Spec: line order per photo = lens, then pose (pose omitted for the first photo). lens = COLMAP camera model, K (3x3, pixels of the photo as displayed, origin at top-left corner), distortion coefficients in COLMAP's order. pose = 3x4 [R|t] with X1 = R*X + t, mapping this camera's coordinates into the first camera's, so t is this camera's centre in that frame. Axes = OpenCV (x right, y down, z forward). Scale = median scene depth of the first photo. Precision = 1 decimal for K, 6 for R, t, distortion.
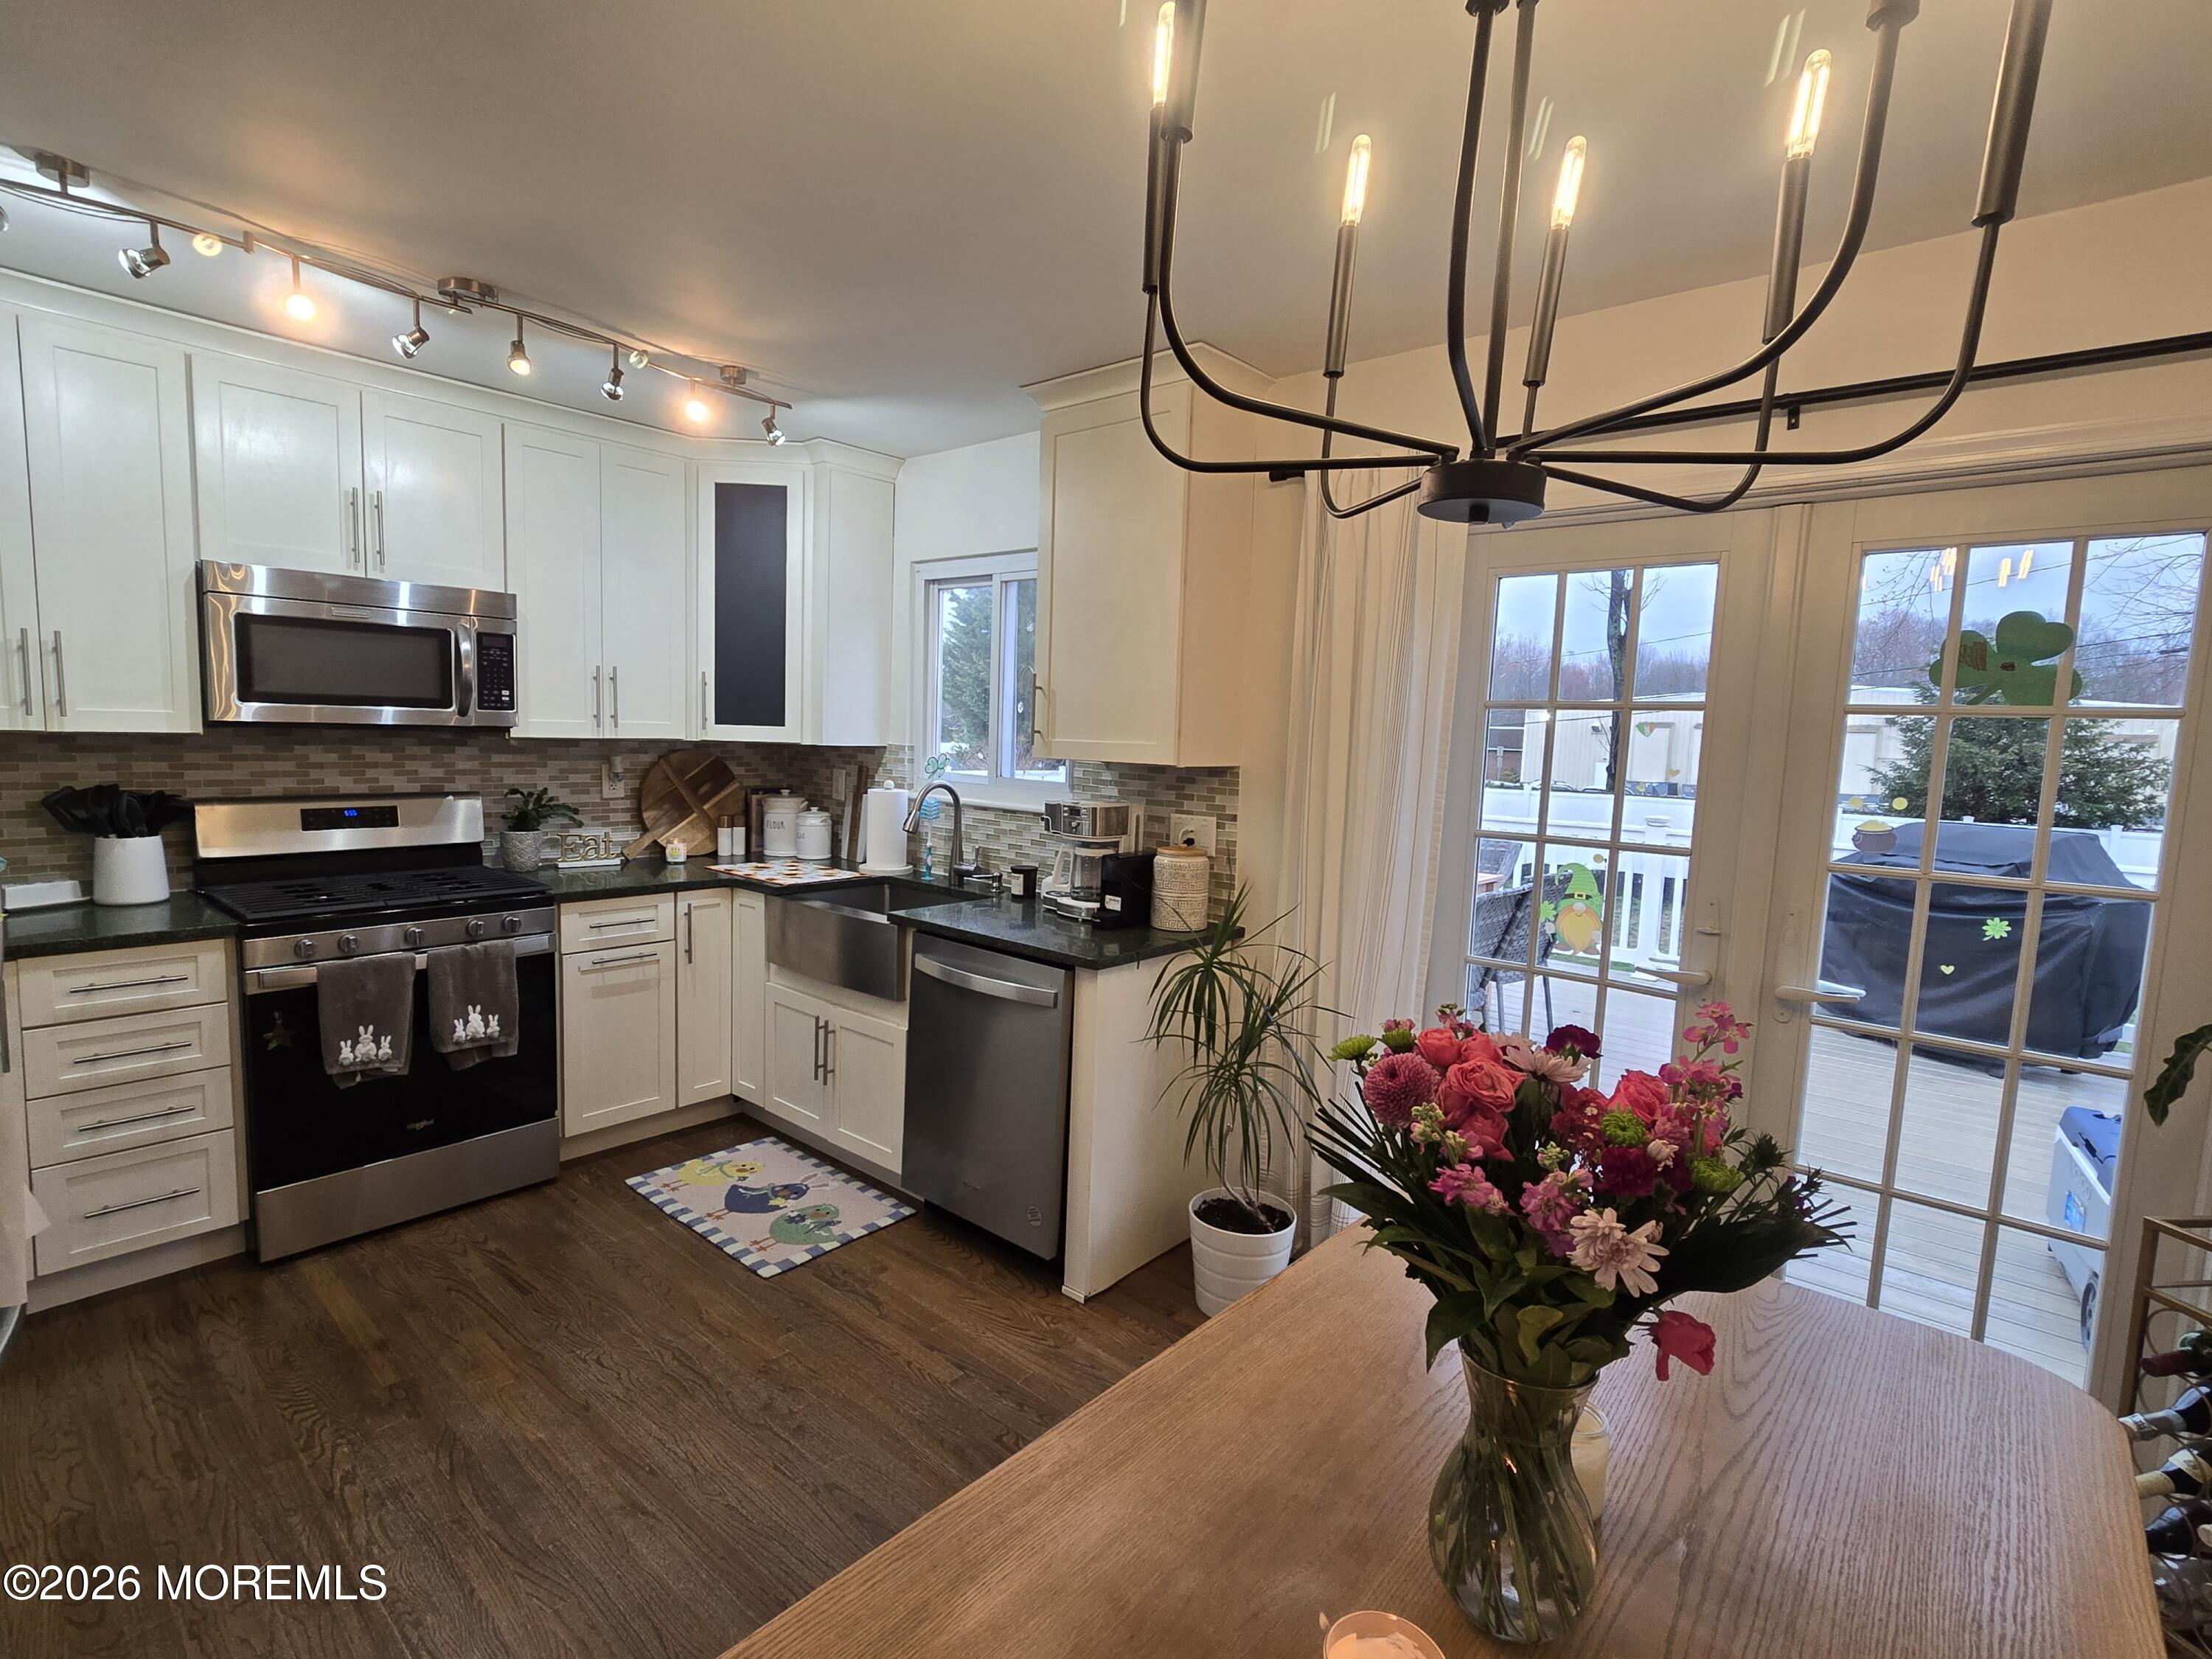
lens RADIAL K [[1054.3, 0, 1095.6], [0, 1054.3, 836.3], [0, 0, 1]] dist [-0.002818, 0.001671]
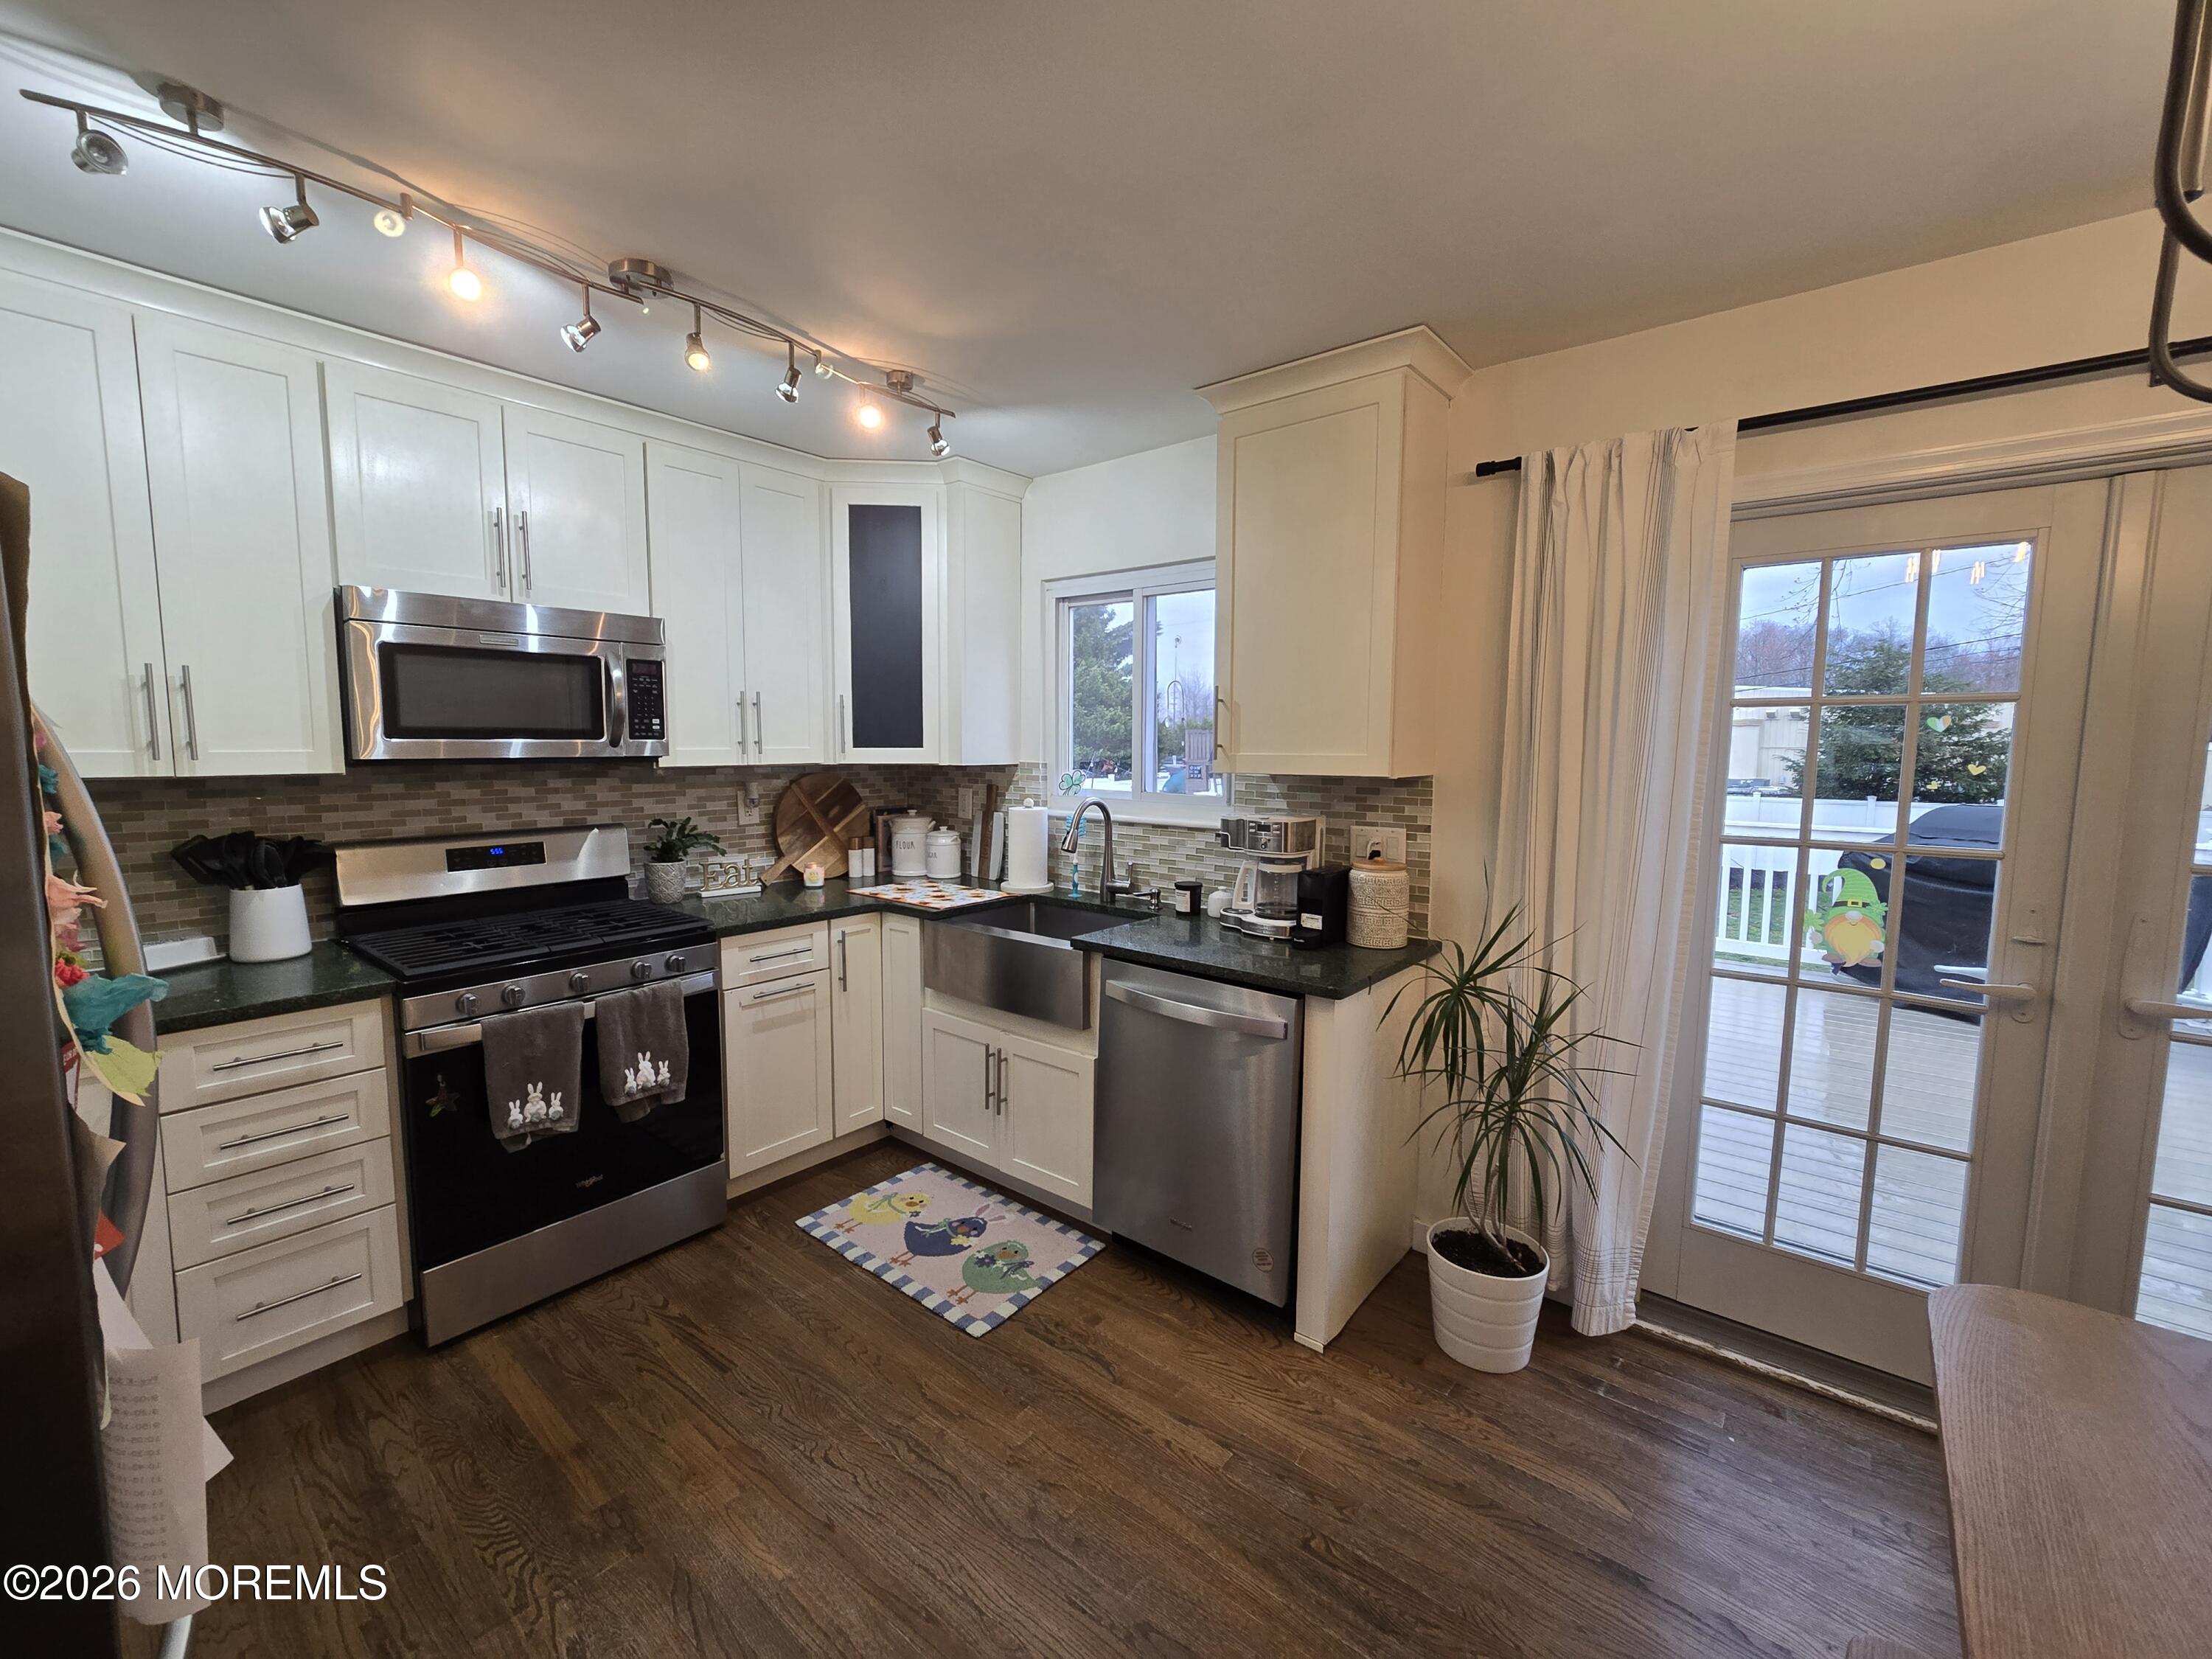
lens RADIAL K [[900.9, 0, 1089.5], [0, 900.9, 829.6], [0, 0, 1]] dist [-0.000249, 0.000207]
pose [[0.999224, -0.031004, 0.024285, -0.203987], [0.031090, 0.999512, -0.003187, -0.024160], [-0.024174, 0.003940, 0.999700, 0.182500]]
